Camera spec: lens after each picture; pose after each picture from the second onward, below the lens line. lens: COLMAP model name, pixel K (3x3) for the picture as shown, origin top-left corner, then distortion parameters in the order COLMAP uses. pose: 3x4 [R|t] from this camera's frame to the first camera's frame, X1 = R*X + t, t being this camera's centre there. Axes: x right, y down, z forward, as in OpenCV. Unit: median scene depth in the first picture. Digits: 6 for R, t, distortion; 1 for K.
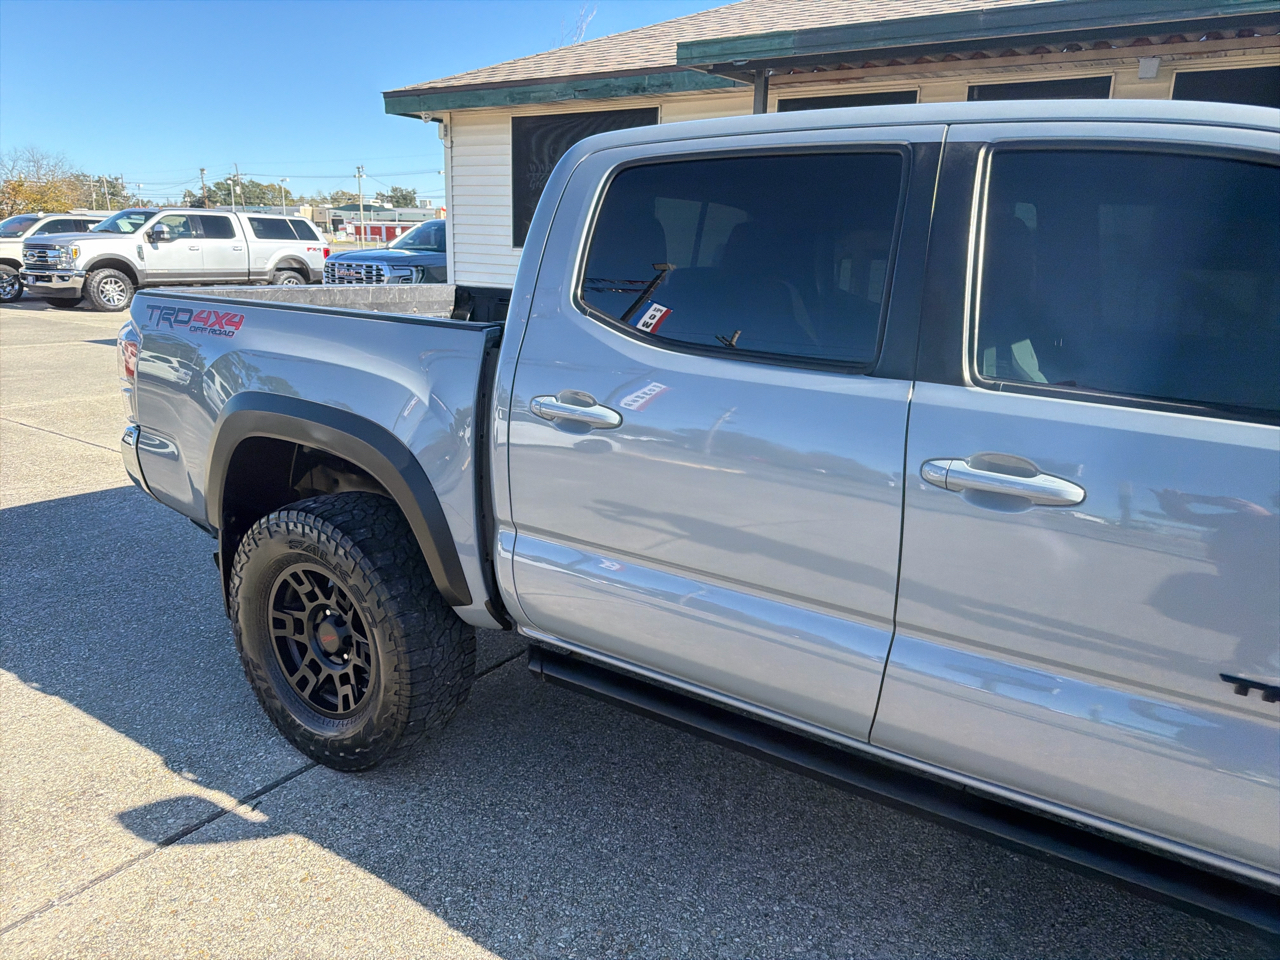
lens RADIAL K [[900.9, 0, 646.4], [0, 900.9, 488.2], [0, 0, 1]] dist [0.024629, -0.031693]
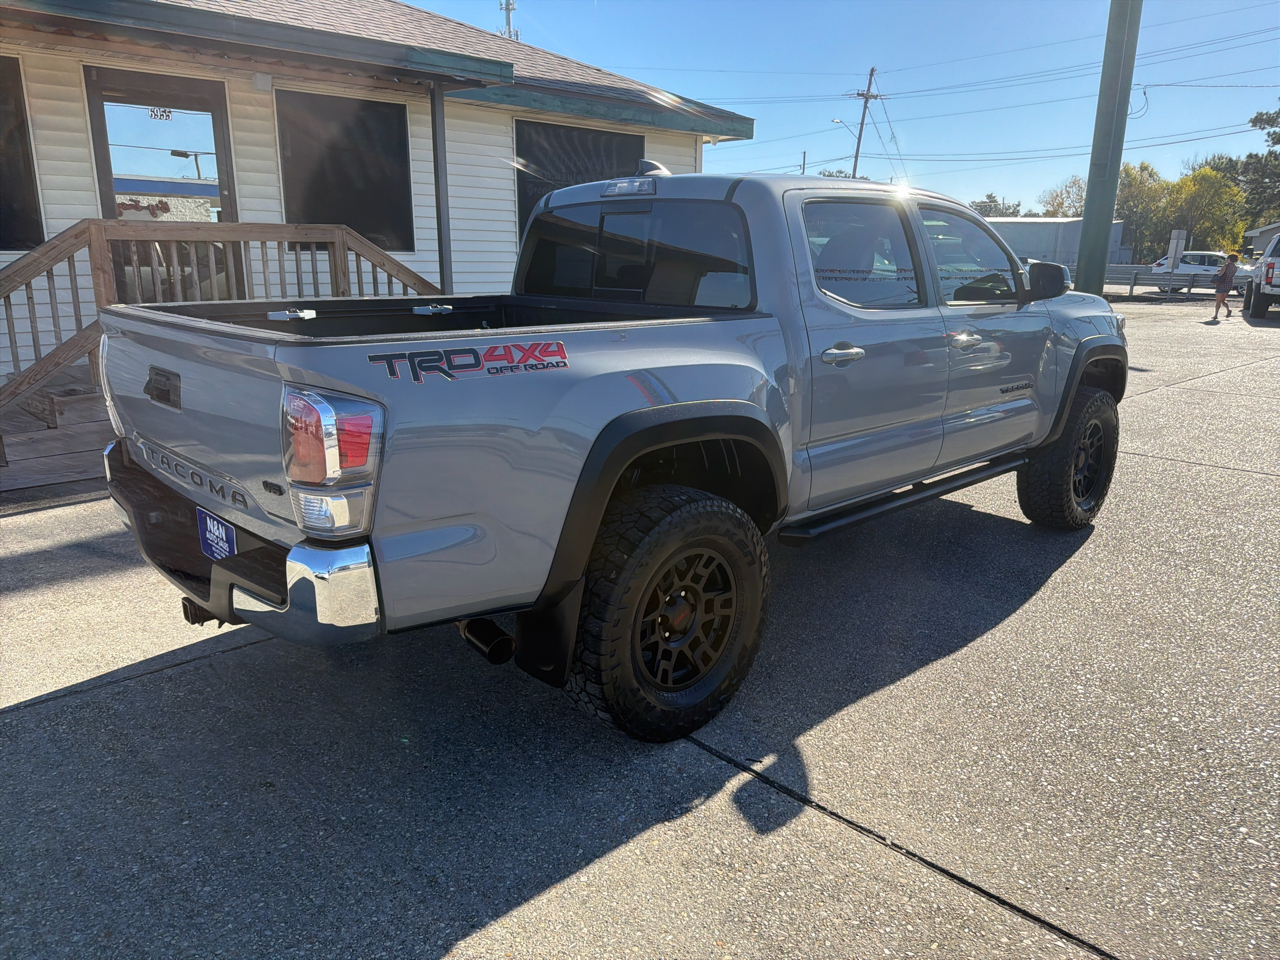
lens RADIAL K [[900.9, 0, 638.5], [0, 900.9, 470.8], [0, 0, 1]] dist [0.024629, -0.031693]
pose [[0.220663, -0.259445, 0.940211, -1.290331], [0.247654, 0.947284, 0.203273, -0.229166], [-0.943385, 0.187992, 0.273284, 0.691295]]
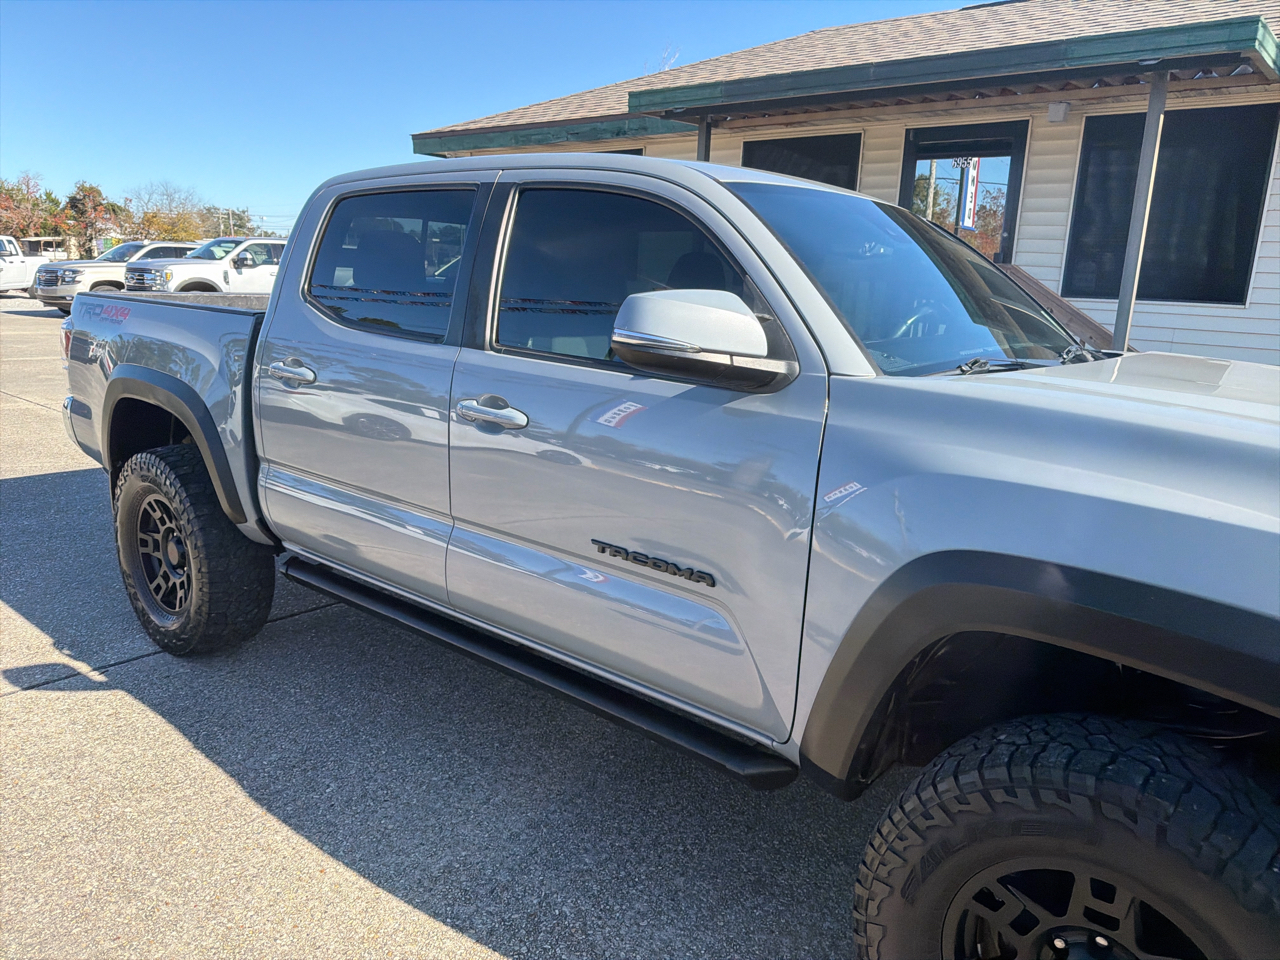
lens RADIAL K [[900.9, 0, 643.0], [0, 900.9, 490.4], [0, 0, 1]] dist [0.024629, -0.031693]
pose [[0.994187, 0.037293, -0.101007, 0.438077], [-0.040649, 0.998681, -0.031376, 0.084679], [0.099703, 0.035300, 0.994391, -0.230931]]
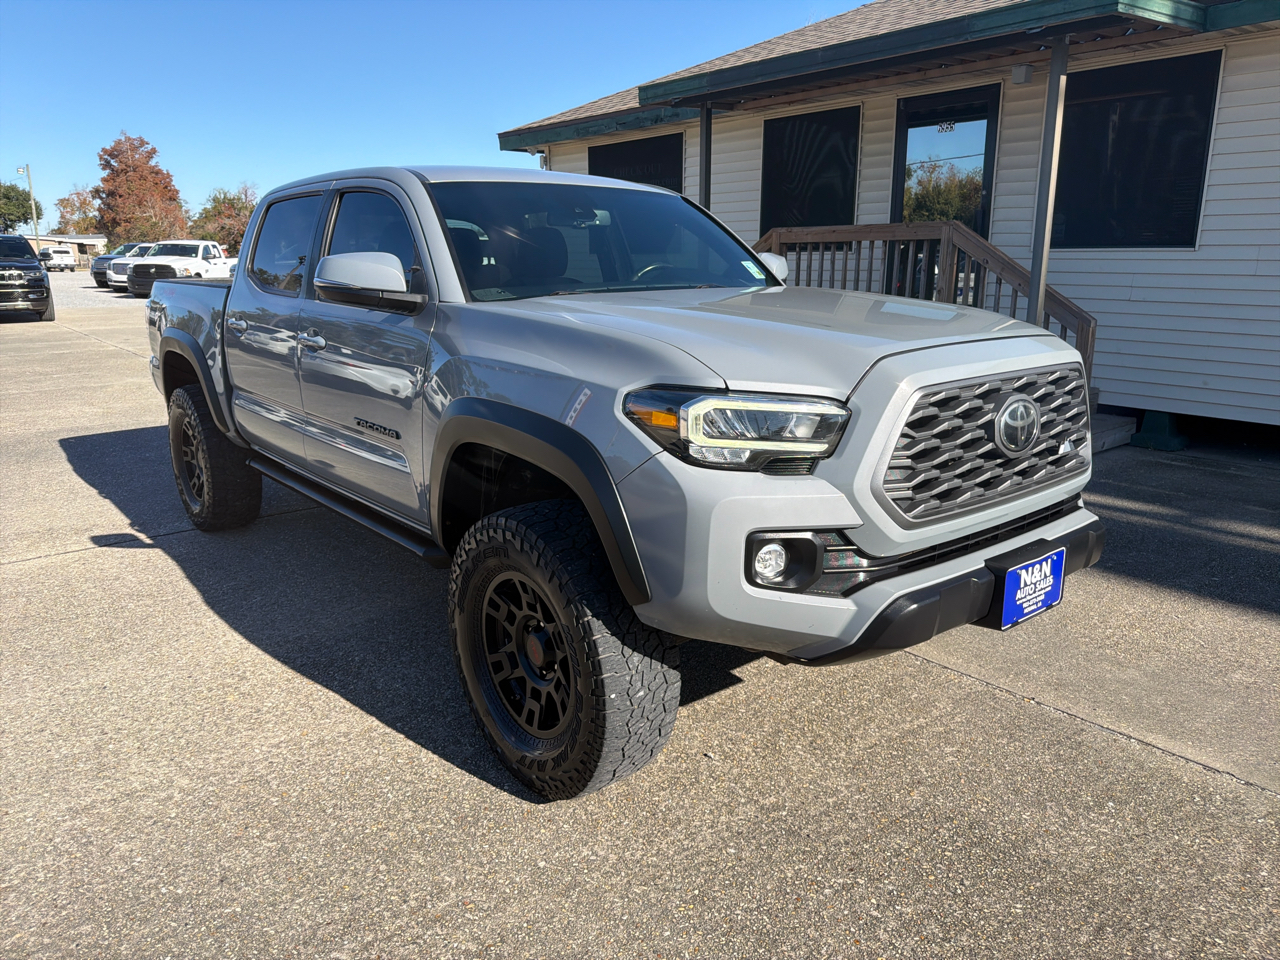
lens RADIAL K [[900.9, 0, 641.2], [0, 900.9, 483.4], [0, 0, 1]] dist [0.024629, -0.031693]
pose [[0.956931, 0.038792, -0.287713, 1.020319], [-0.042730, 0.999059, -0.007416, 0.183115], [0.287154, 0.019391, 0.957688, -0.508312]]
